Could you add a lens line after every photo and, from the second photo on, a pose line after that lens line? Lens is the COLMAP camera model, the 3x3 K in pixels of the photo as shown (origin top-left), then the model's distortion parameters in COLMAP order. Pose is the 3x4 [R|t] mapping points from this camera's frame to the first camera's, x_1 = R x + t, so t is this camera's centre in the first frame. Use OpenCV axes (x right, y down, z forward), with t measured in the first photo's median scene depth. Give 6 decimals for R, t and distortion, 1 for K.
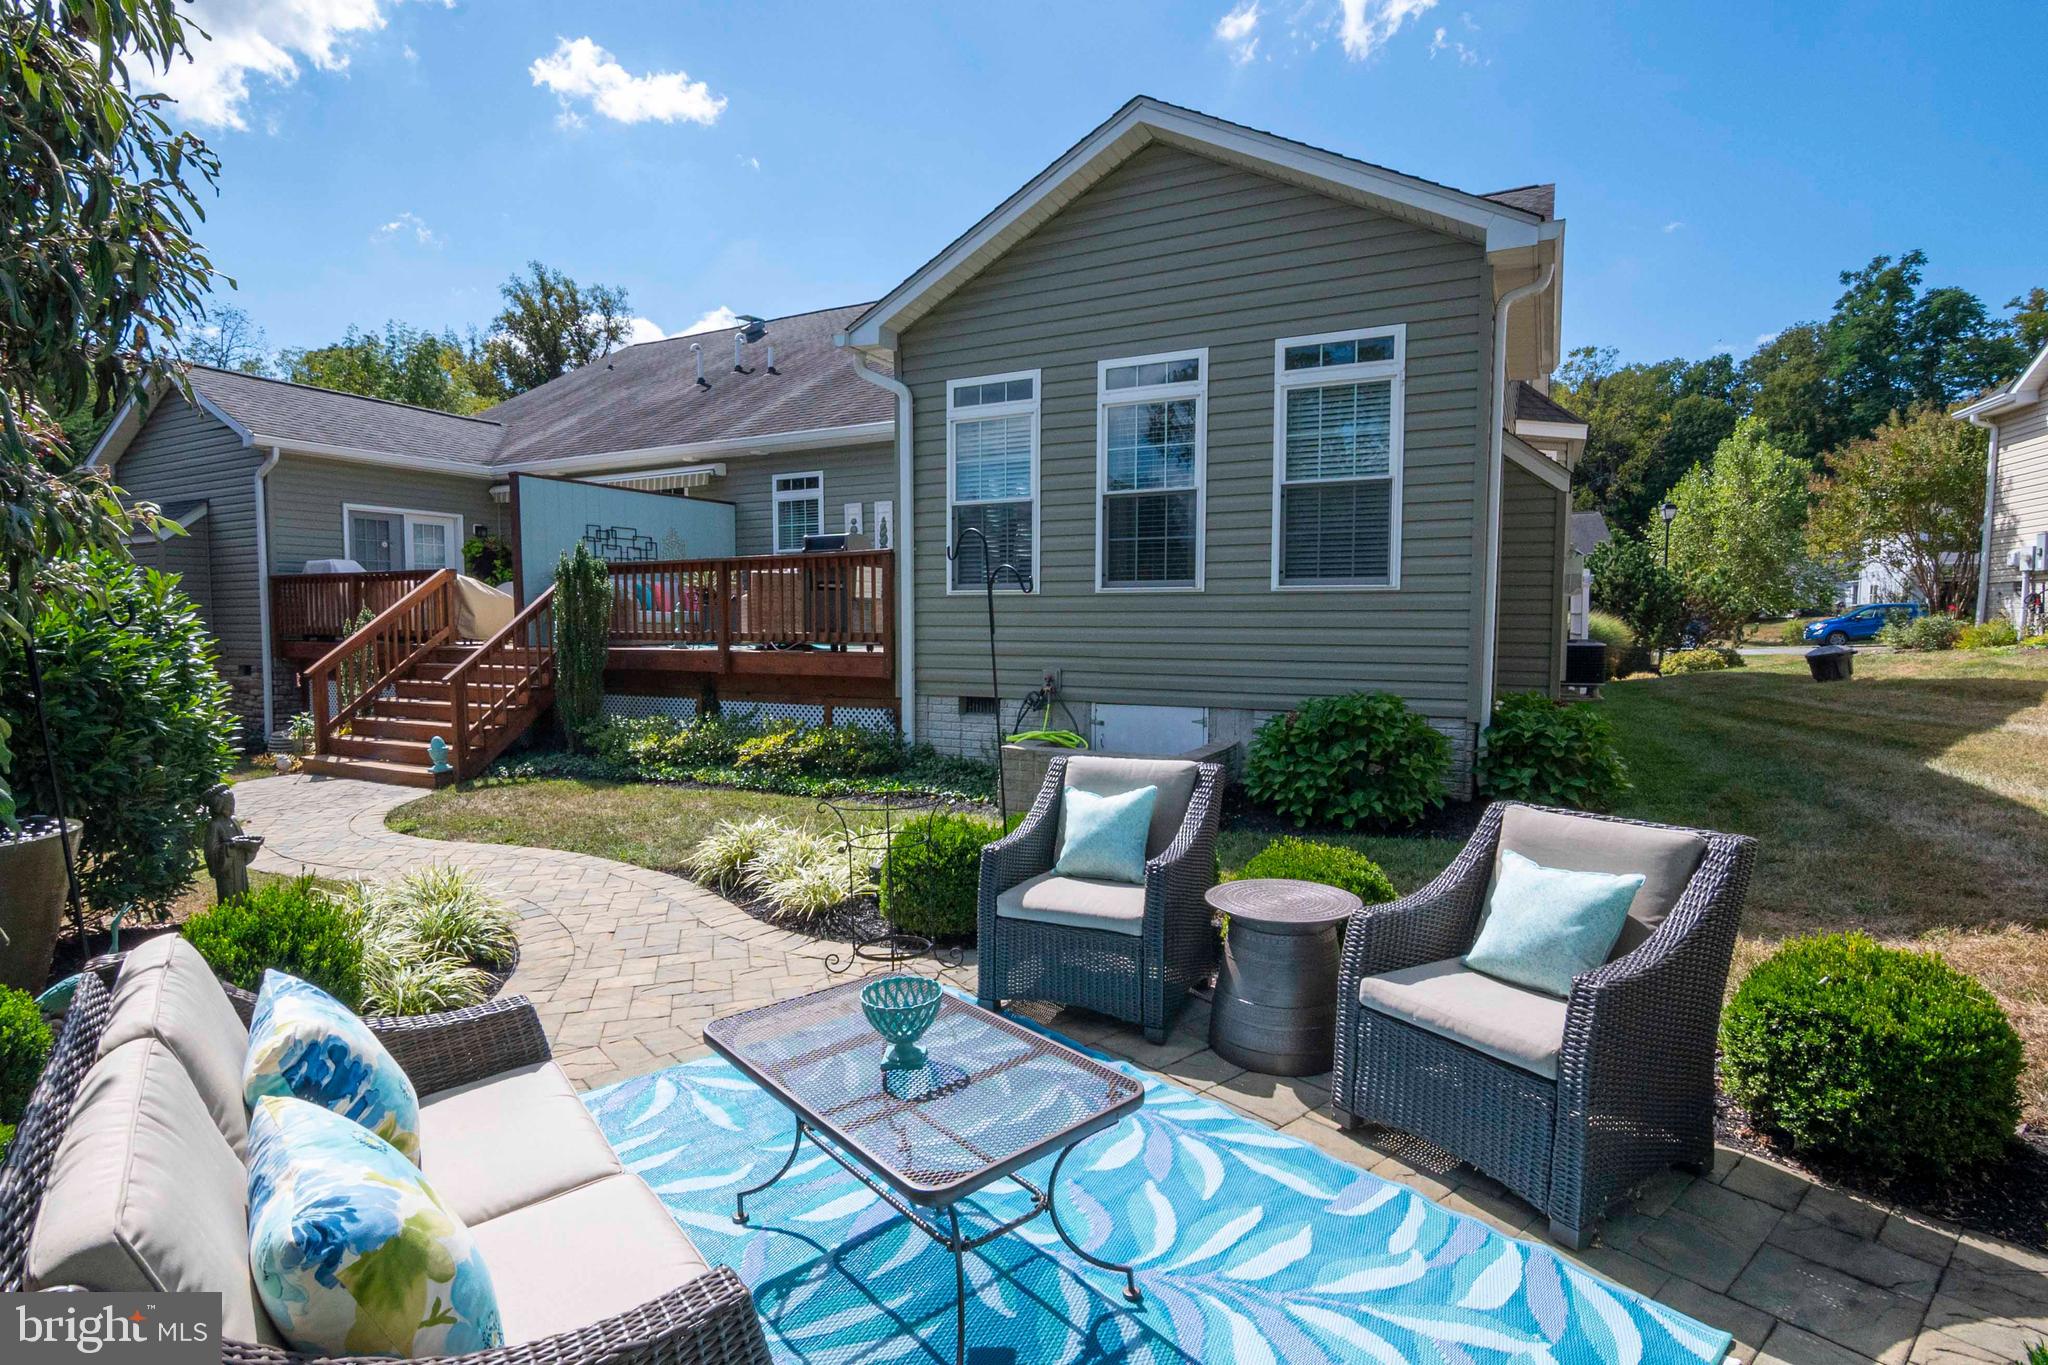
lens RADIAL K [[1008.2, 0, 1023.2], [0, 1008.2, 693.7], [0, 0, 1]] dist [-0.036413, 0.009942]
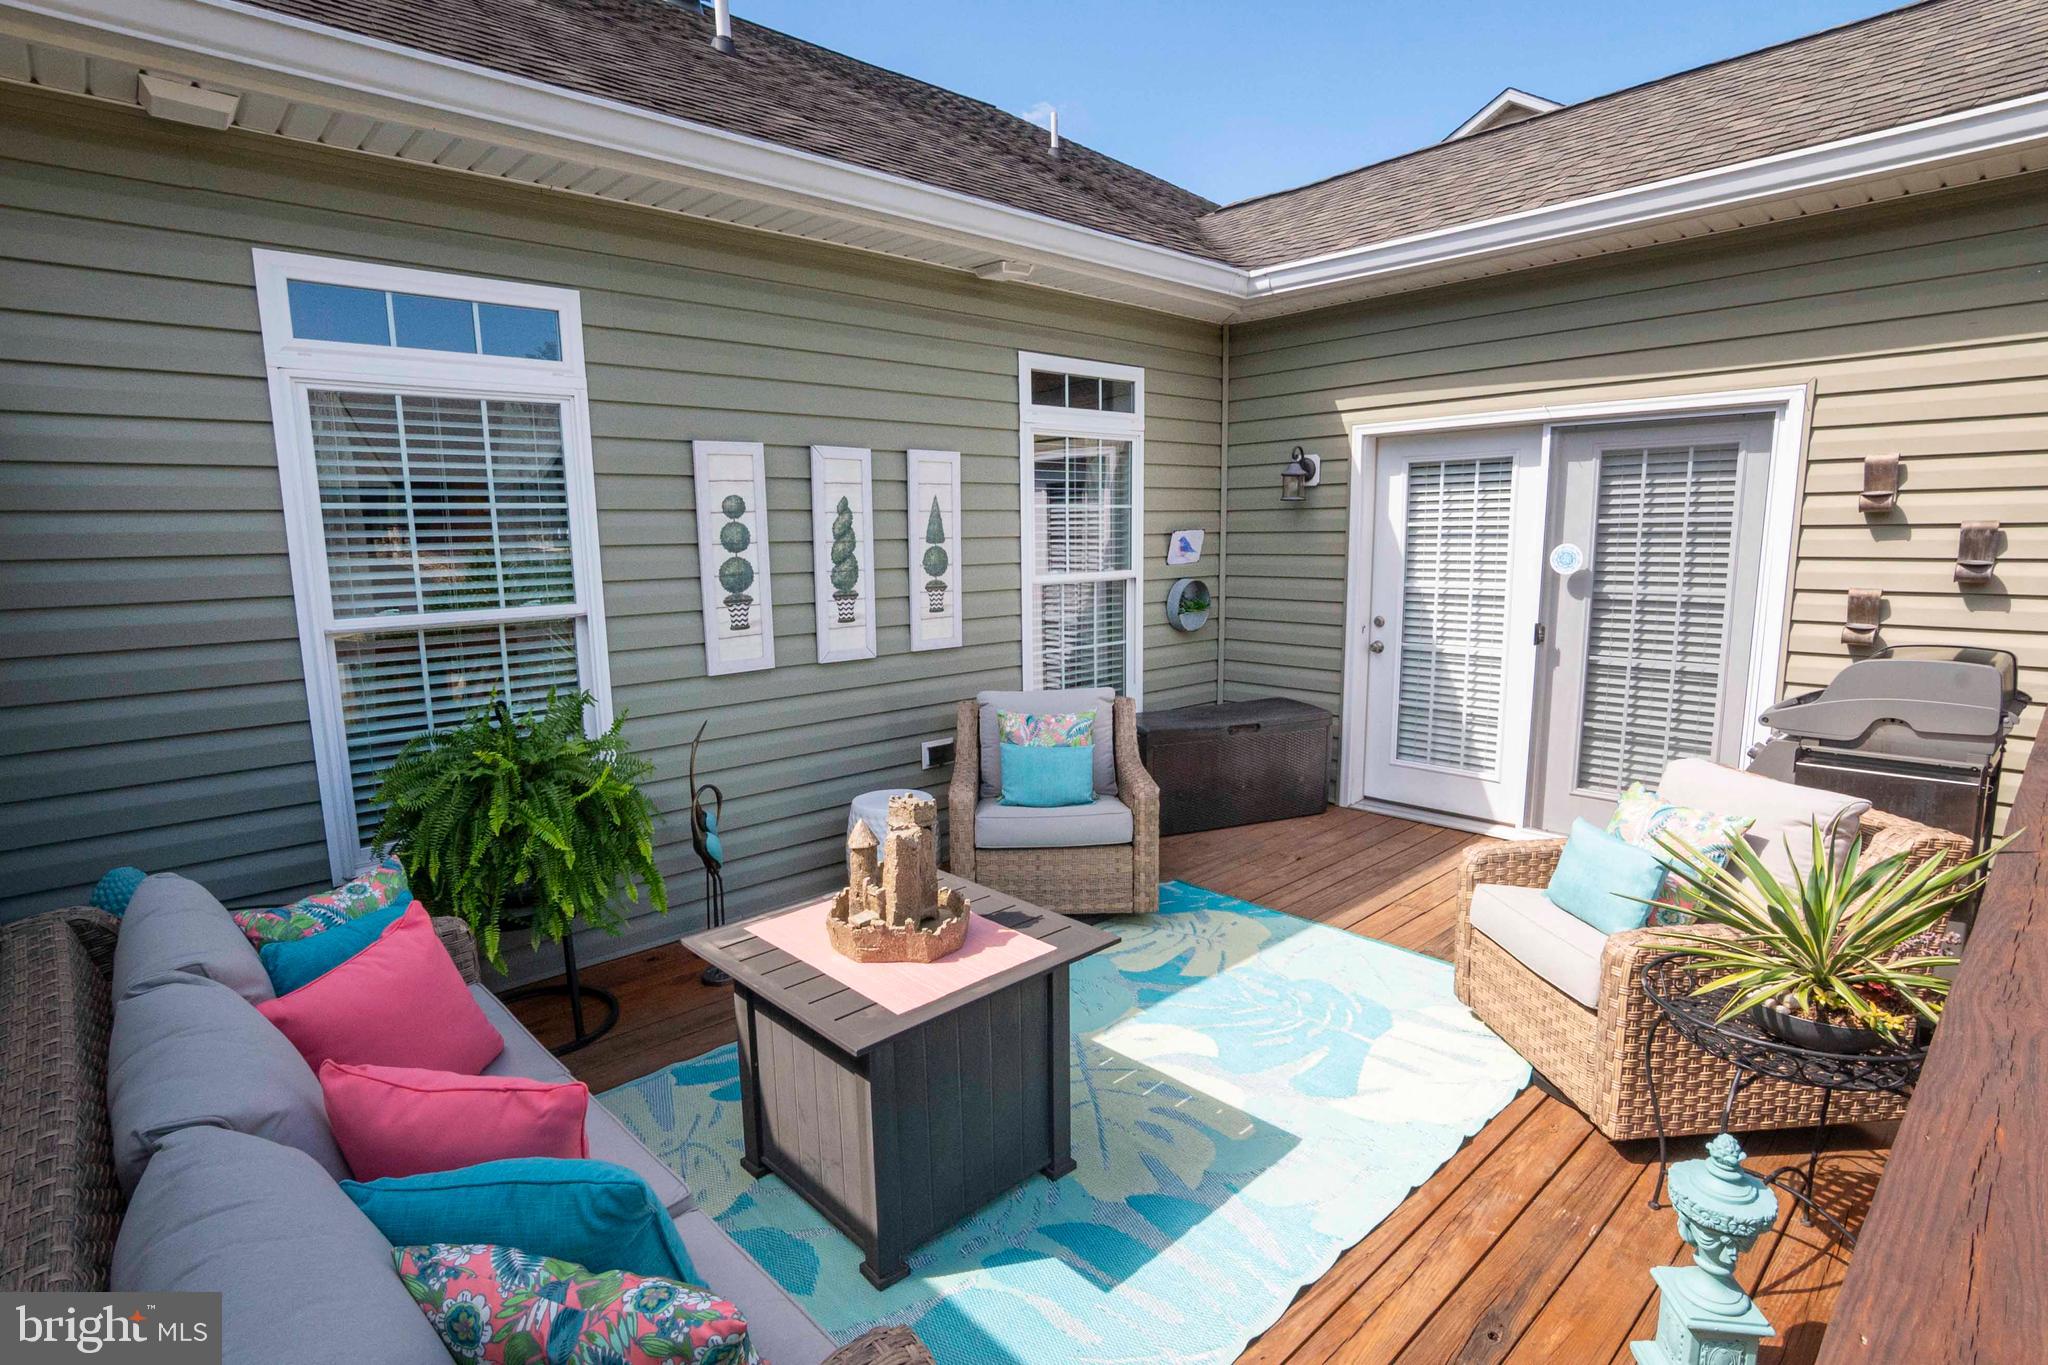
lens RADIAL K [[1008.2, 0, 1013.5], [0, 1008.2, 679.1], [0, 0, 1]] dist [-0.036413, 0.009942]
pose [[0.322479, -0.143711, 0.935604, -0.591409], [0.088440, 0.988659, 0.121378, -0.215696], [-0.942436, 0.043603, 0.331531, 1.195914]]
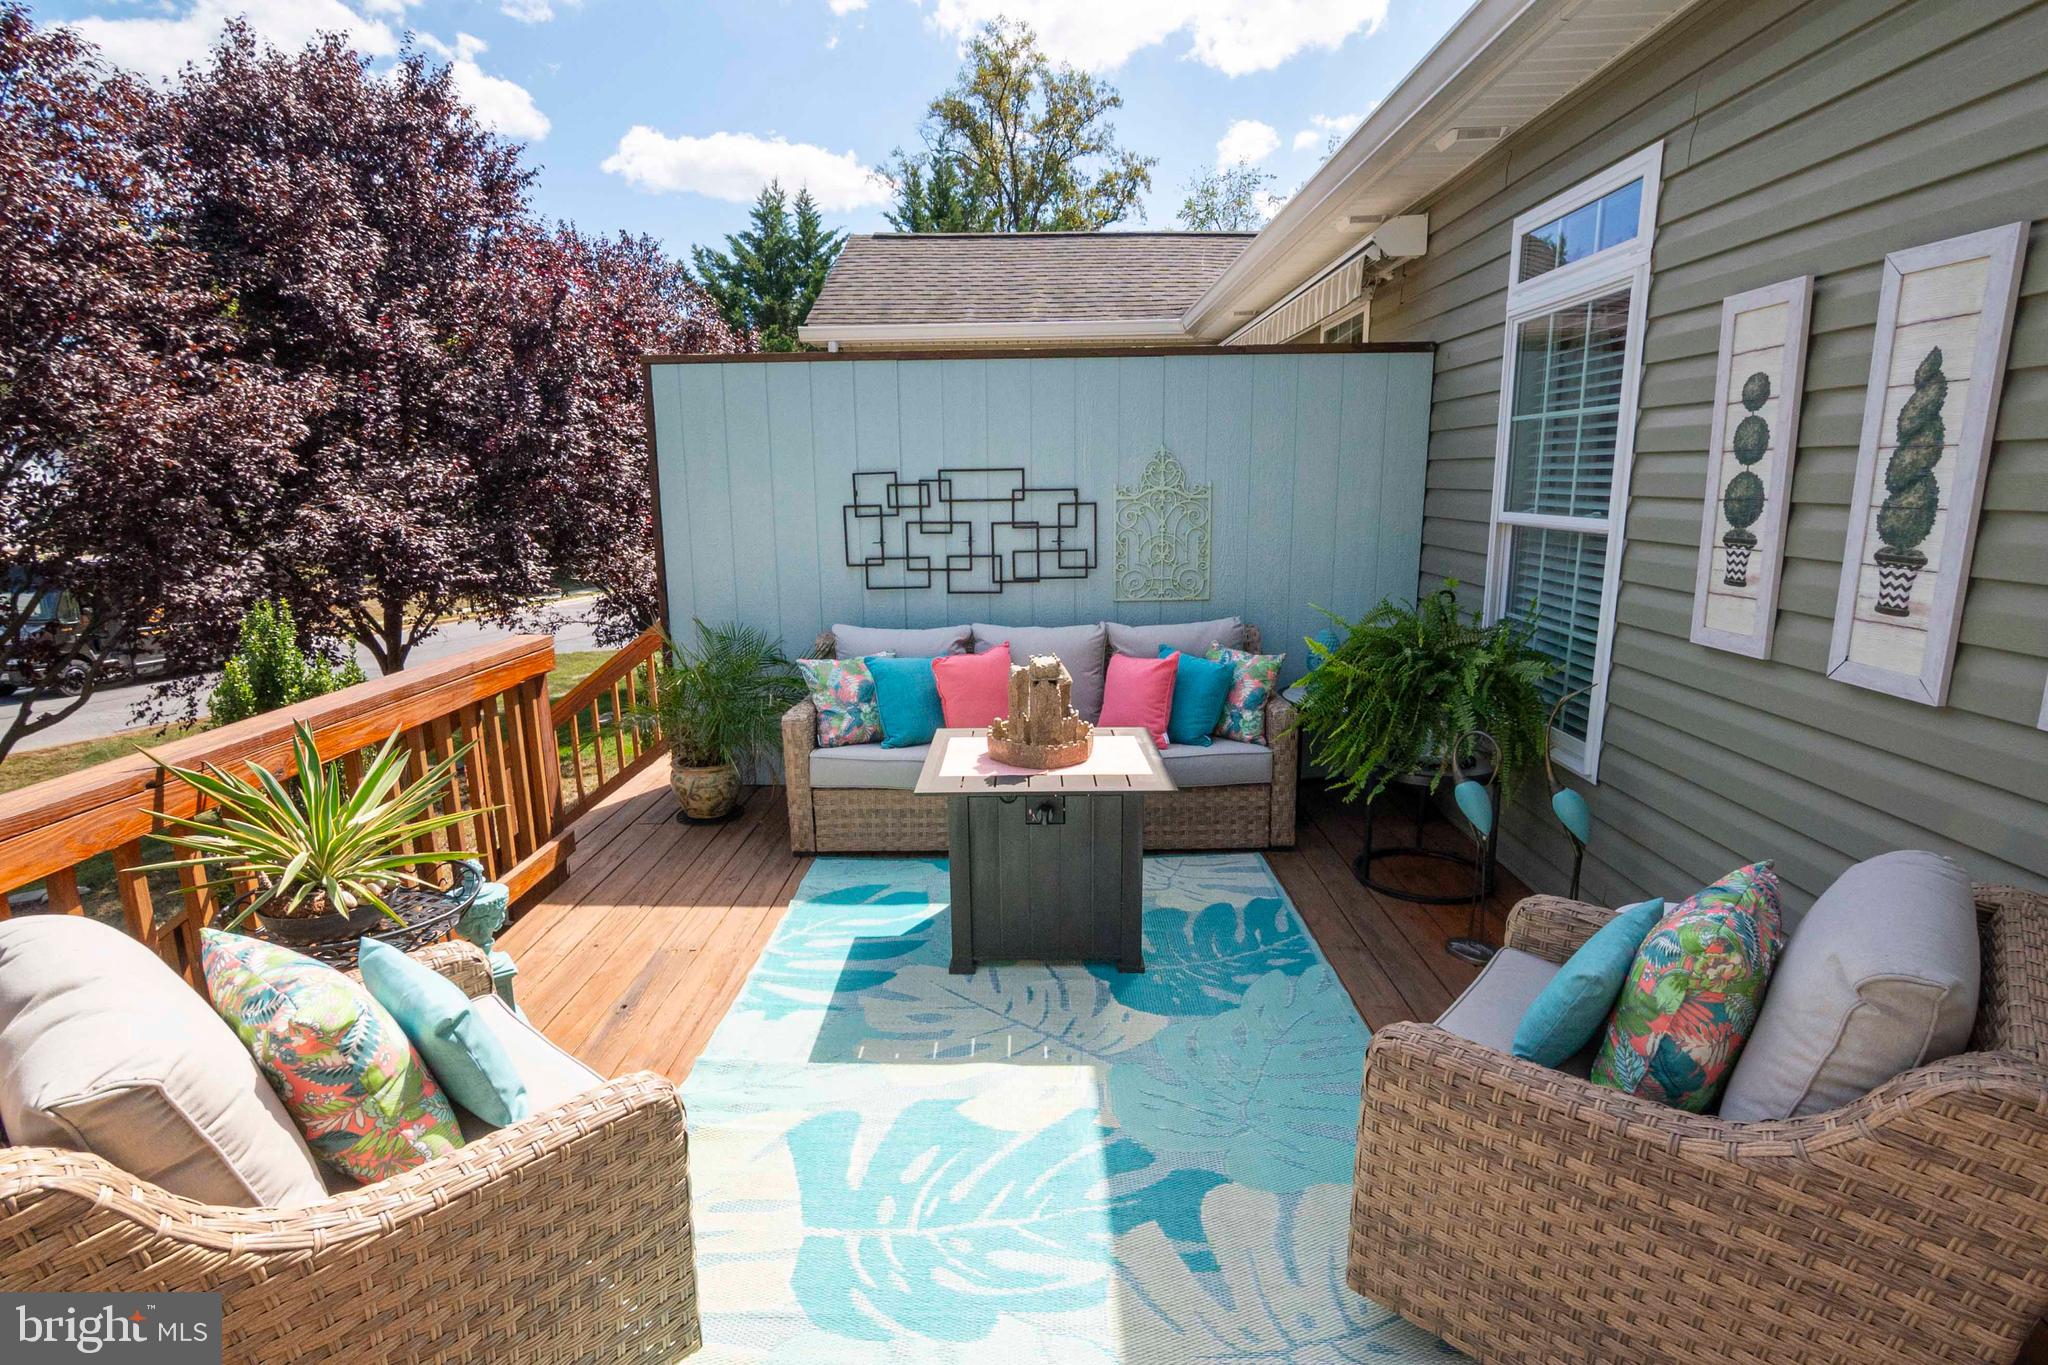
lens RADIAL K [[1008.2, 0, 1012.4], [0, 1008.2, 688.3], [0, 0, 1]] dist [-0.036413, 0.009942]
pose [[0.456335, 0.174314, -0.872567, -0.094778], [-0.050486, 0.984116, 0.170195, -0.203940], [0.888375, -0.033613, 0.457887, 1.145755]]
